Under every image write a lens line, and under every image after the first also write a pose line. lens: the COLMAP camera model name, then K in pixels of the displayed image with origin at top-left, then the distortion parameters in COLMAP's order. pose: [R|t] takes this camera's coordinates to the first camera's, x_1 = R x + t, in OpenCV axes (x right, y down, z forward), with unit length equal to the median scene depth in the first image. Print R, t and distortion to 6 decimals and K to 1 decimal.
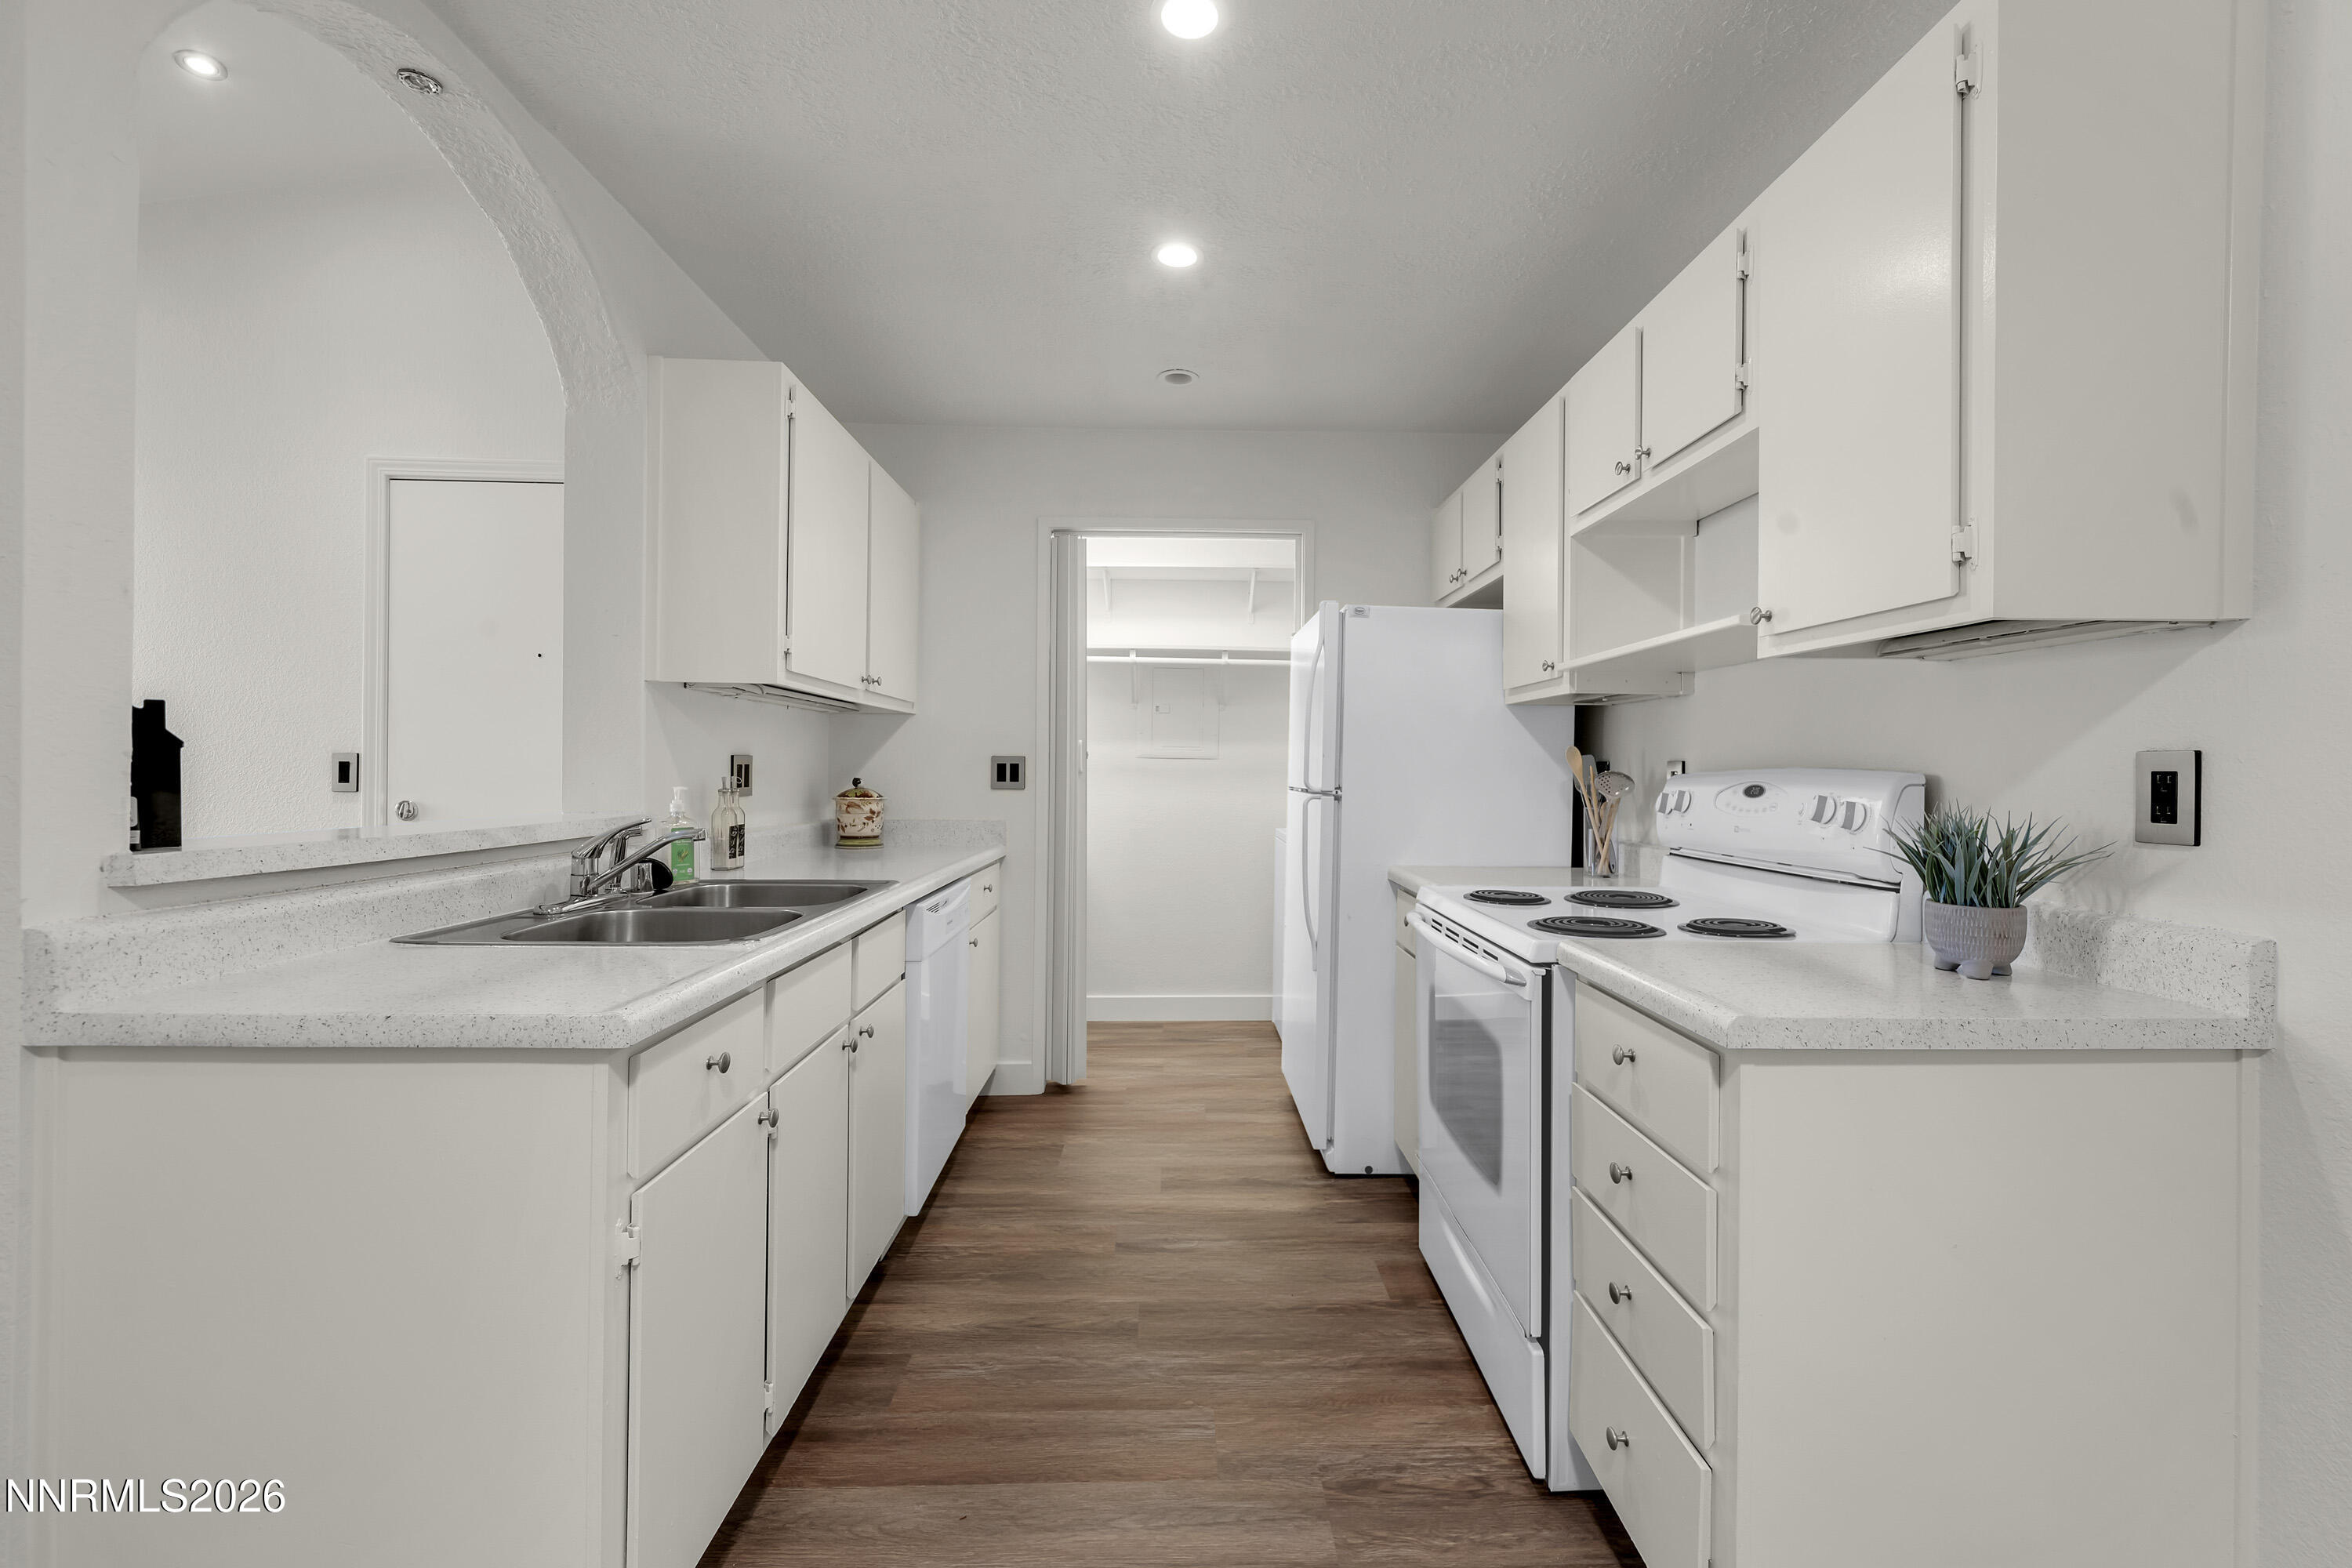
lens RADIAL K [[977.9, 0, 1204.2], [0, 977.9, 770.0], [0, 0, 1]] dist [0.001425, -0.000081]
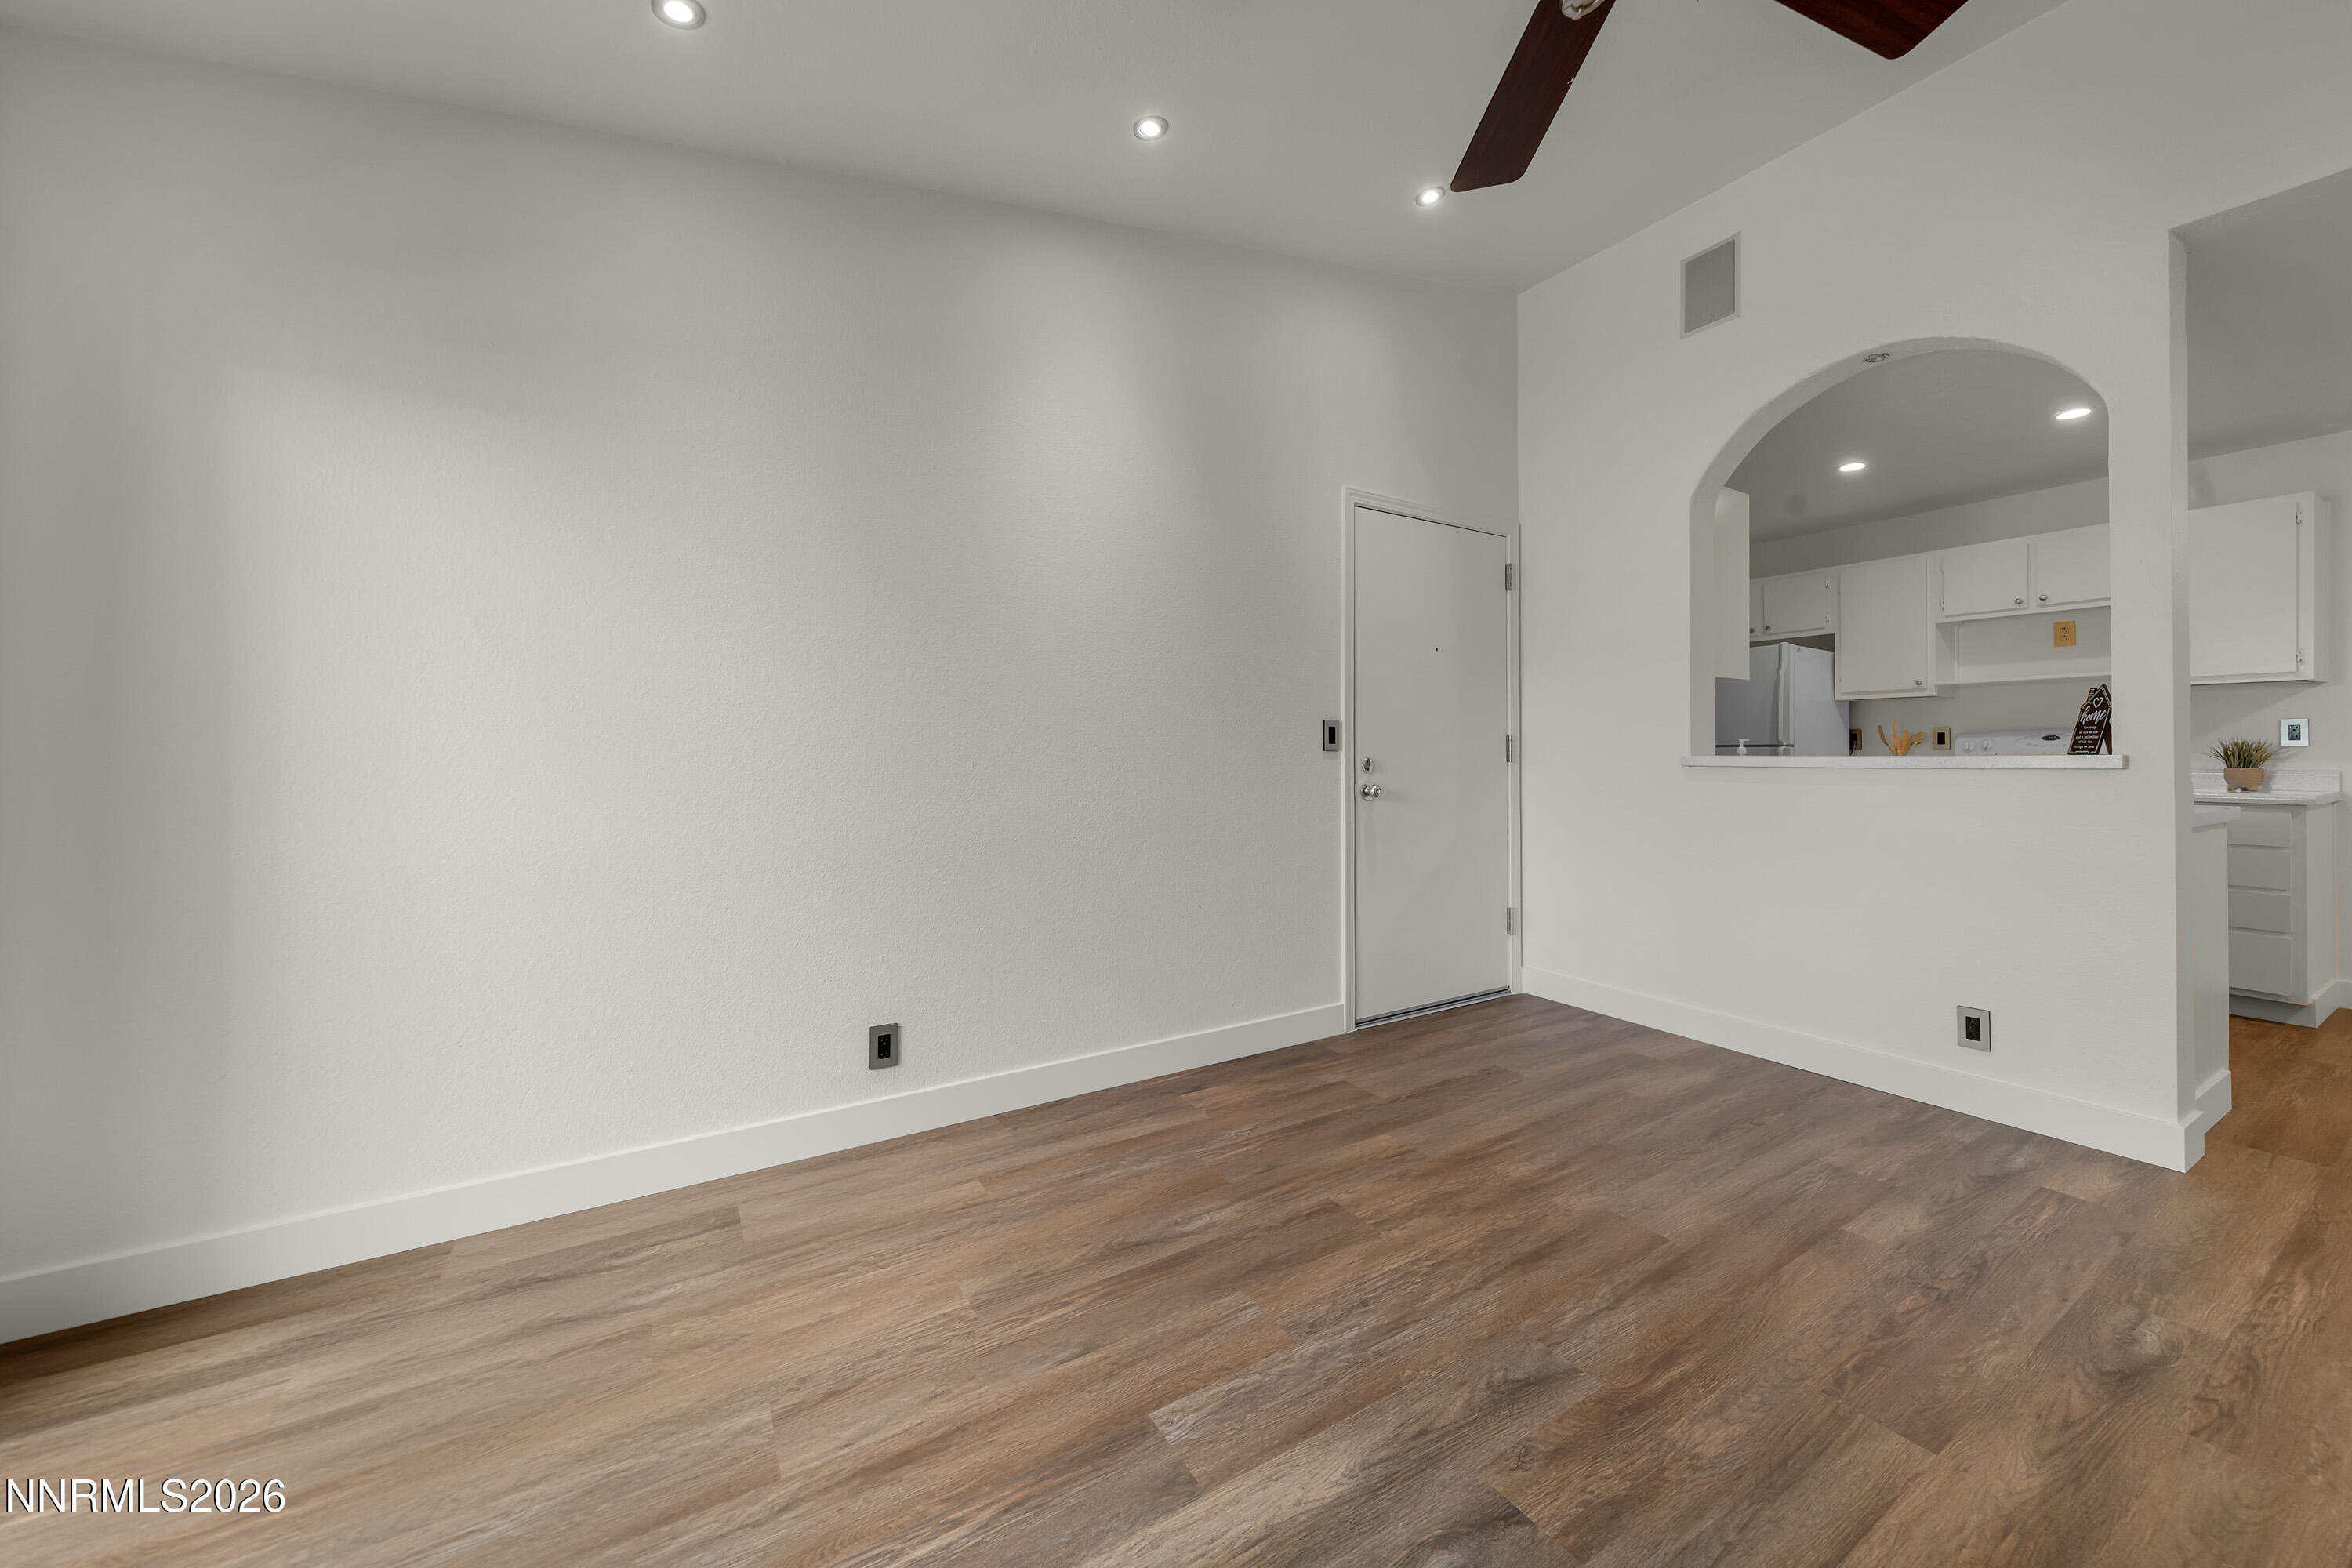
lens RADIAL K [[865.5, 0, 1206.9], [0, 865.5, 751.3], [0, 0, 1]] dist [0.004969, -0.000083]
pose [[0.861281, -0.009630, 0.508037, -2.321320], [0.010967, 0.999940, 0.000362, 0.030754], [-0.508010, 0.005260, 0.861335, 0.190513]]
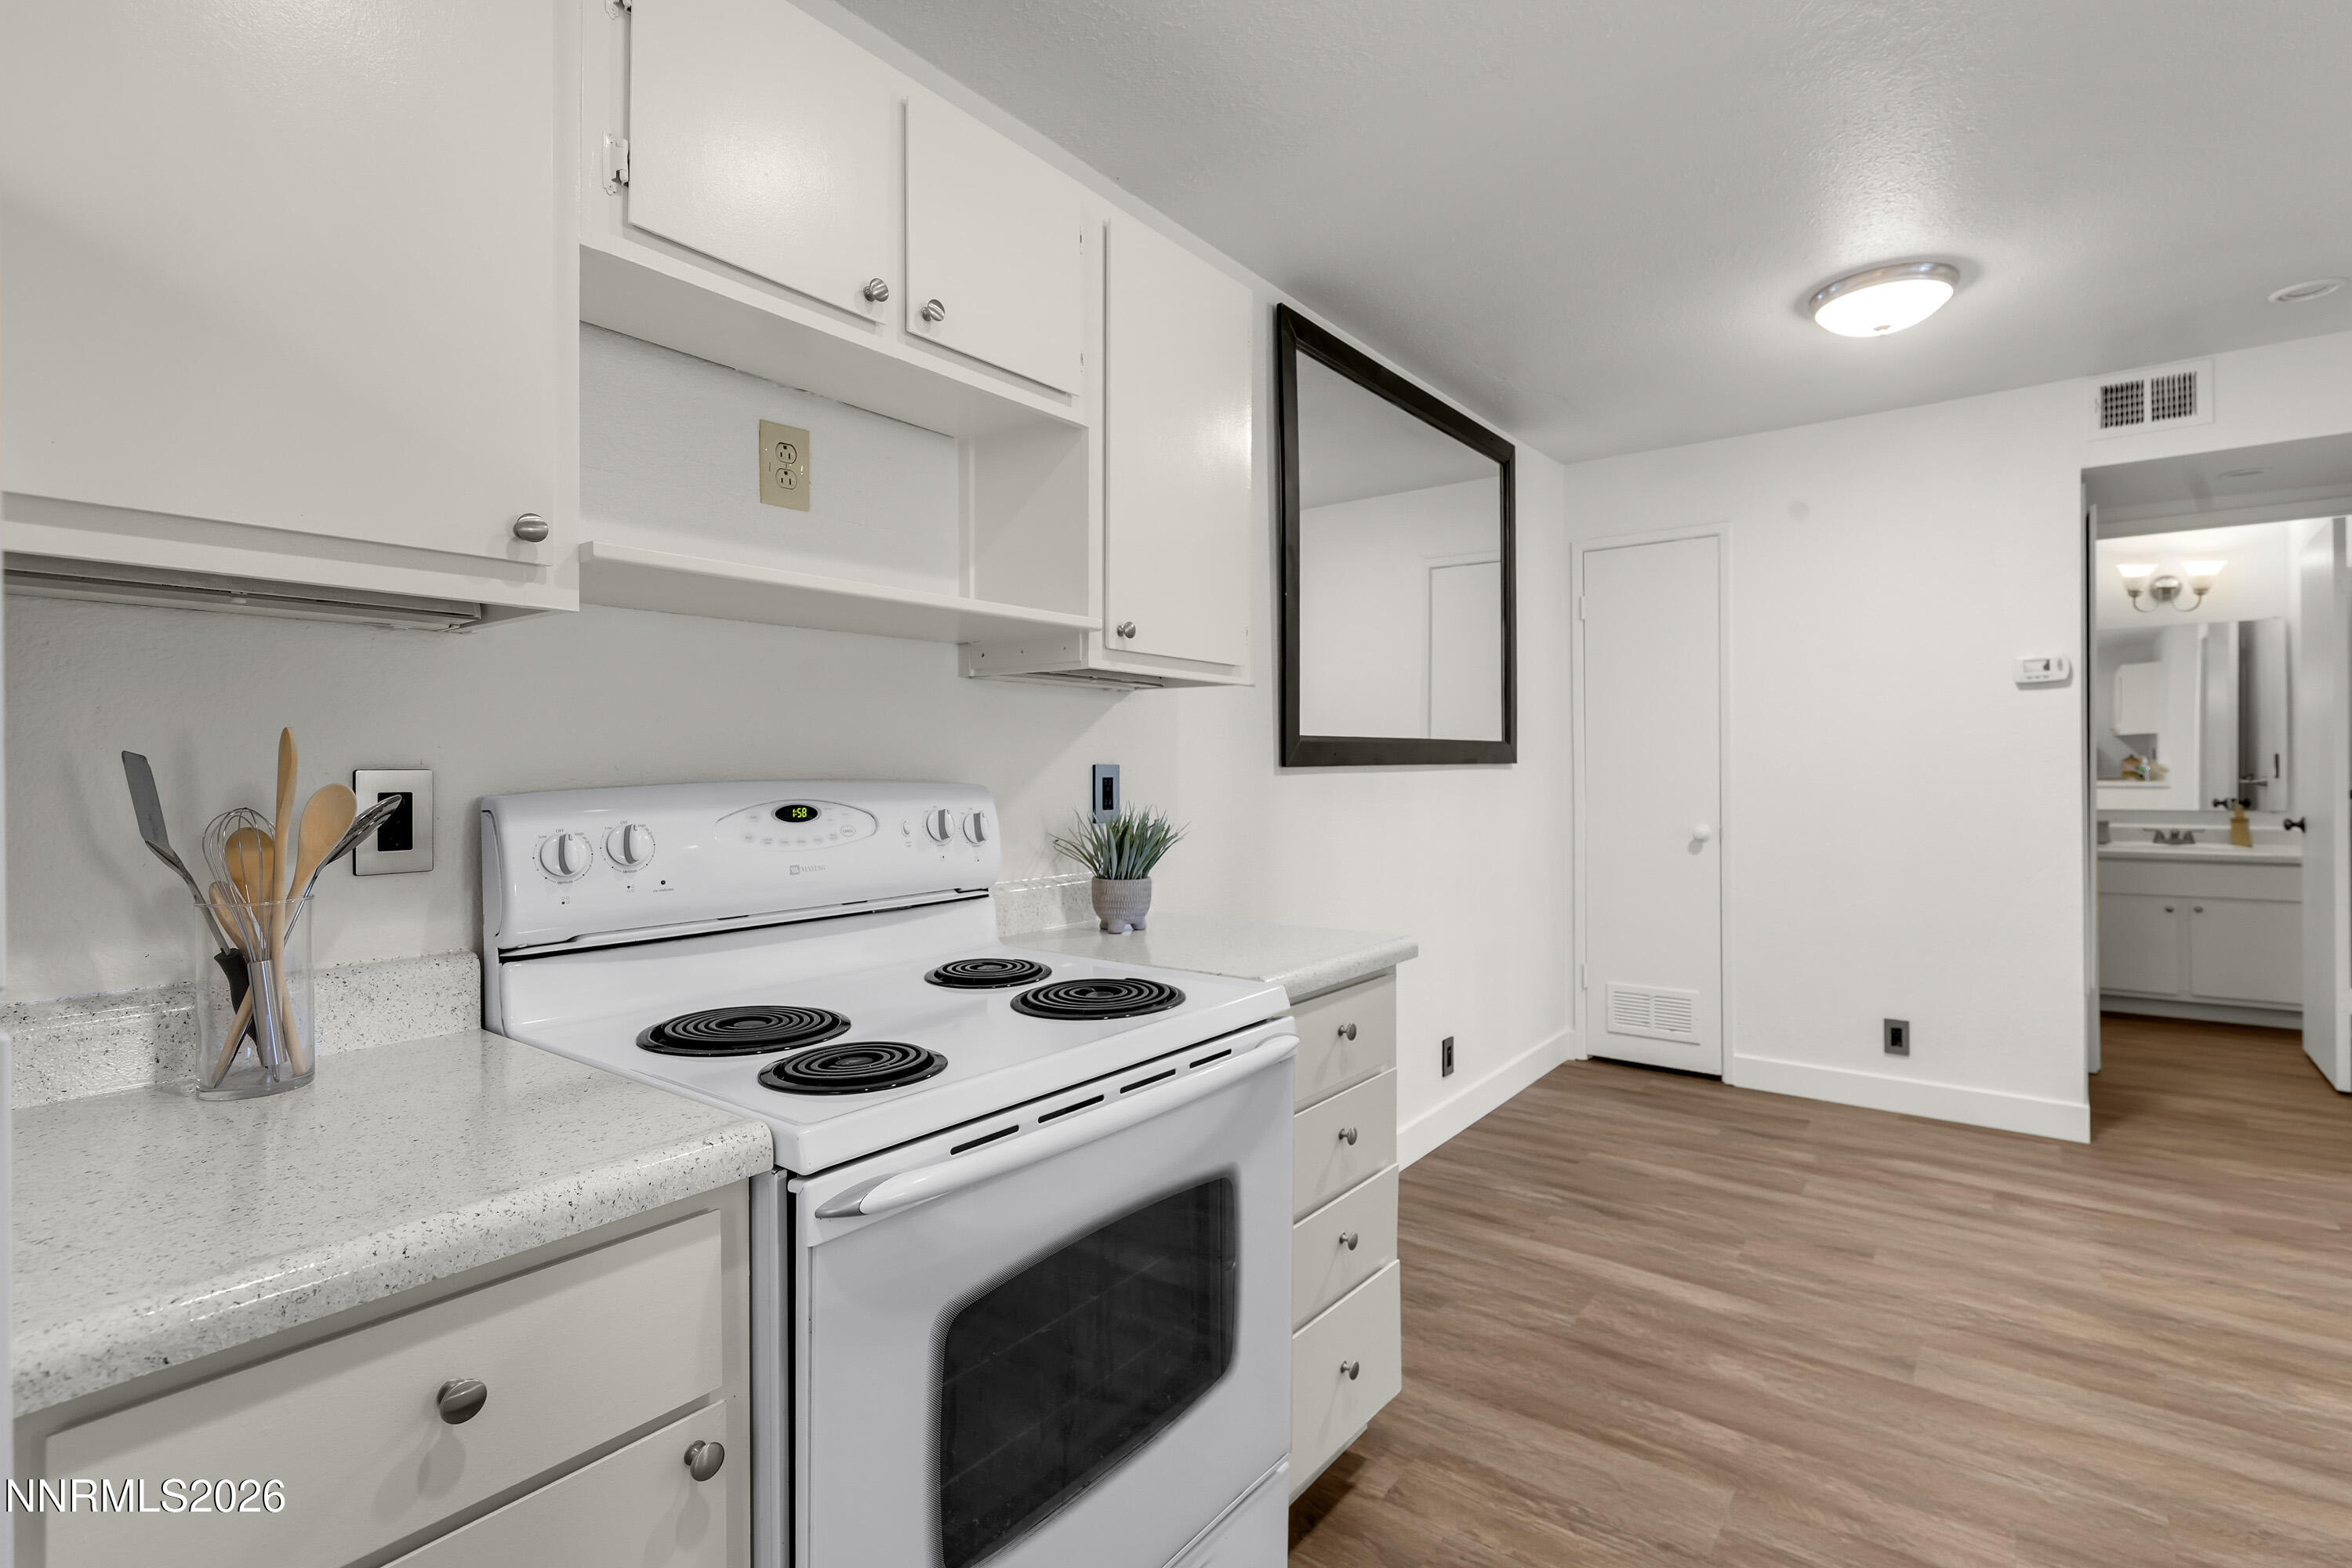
lens RADIAL K [[1084.6, 0, 1215.9], [0, 1084.6, 765.3], [0, 0, 1]] dist [0.003753, 0.000002]
pose [[-0.784580, -0.005315, 0.620004, -0.157429], [-0.001991, 0.999980, 0.006053, -0.017979], [-0.620024, 0.003515, -0.784575, 1.394725]]
